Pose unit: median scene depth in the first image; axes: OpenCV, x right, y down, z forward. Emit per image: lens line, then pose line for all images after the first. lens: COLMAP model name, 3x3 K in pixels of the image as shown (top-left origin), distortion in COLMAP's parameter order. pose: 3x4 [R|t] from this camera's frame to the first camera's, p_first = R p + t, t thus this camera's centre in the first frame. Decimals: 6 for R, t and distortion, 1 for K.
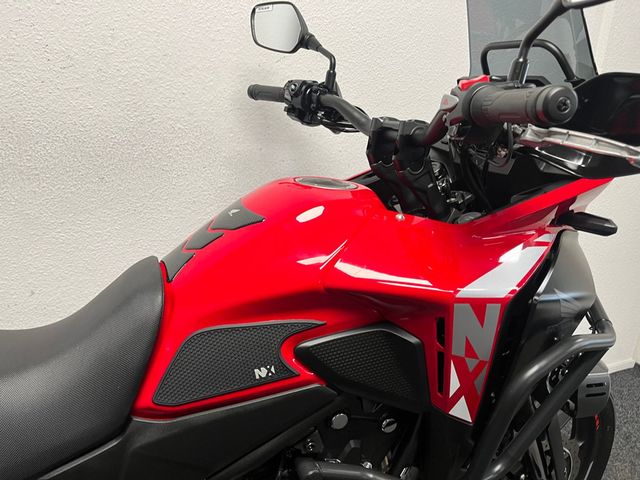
lens RADIAL K [[482.0, 0, 316.8], [0, 482.0, 243.6], [0, 0, 1]] dist [0.085584, -0.120262]
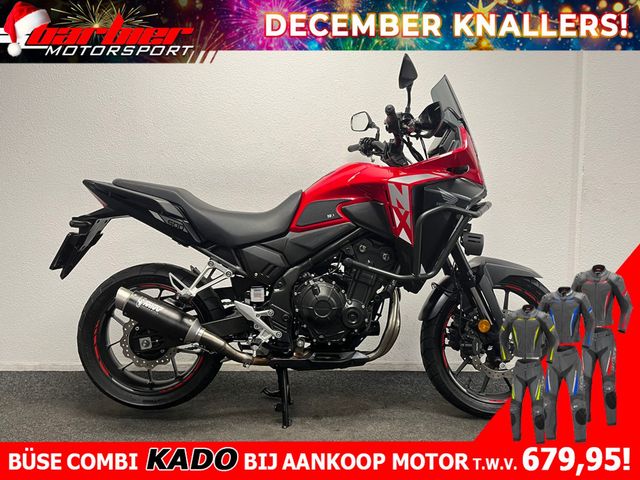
lens RADIAL K [[482.0, 0, 316.8], [0, 482.0, 243.6], [0, 0, 1]] dist [0.085584, -0.120262]
pose [[0.932110, -0.027955, -0.361094, 0.845183], [-0.074848, 0.960625, -0.267577, 1.182245], [0.354356, 0.276439, 0.893316, -1.569259]]
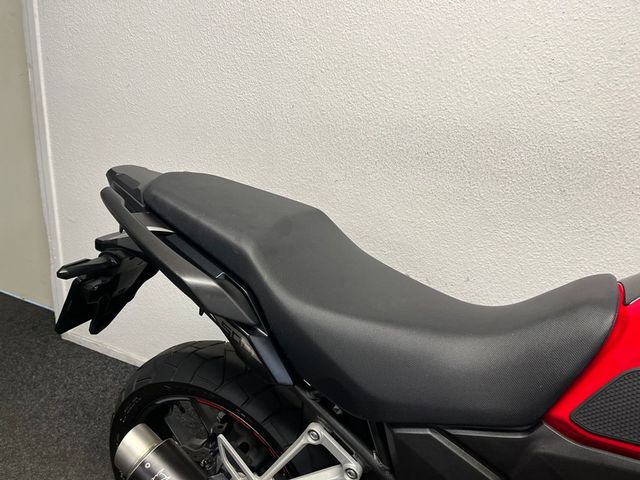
lens RADIAL K [[482.0, 0, 316.8], [0, 482.0, 243.6], [0, 0, 1]] dist [0.085584, -0.120262]
pose [[0.658861, 0.243936, -0.711617, -0.055712], [-0.272837, 0.959042, 0.076141, 0.052114], [0.701044, 0.143990, 0.698430, -0.063089]]
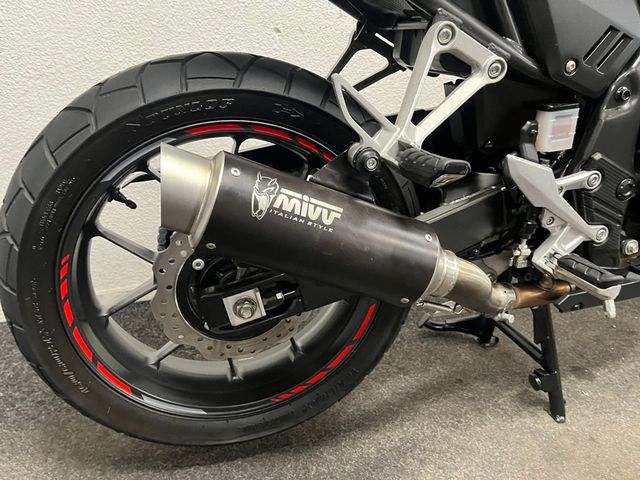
lens RADIAL K [[482.0, 0, 316.8], [0, 482.0, 243.6], [0, 0, 1]] dist [0.085584, -0.120262]
pose [[0.988844, -0.030656, -0.145765, -0.894358], [0.042673, 0.995878, 0.080041, 0.855722], [0.142710, -0.085369, 0.986076, -0.074121]]
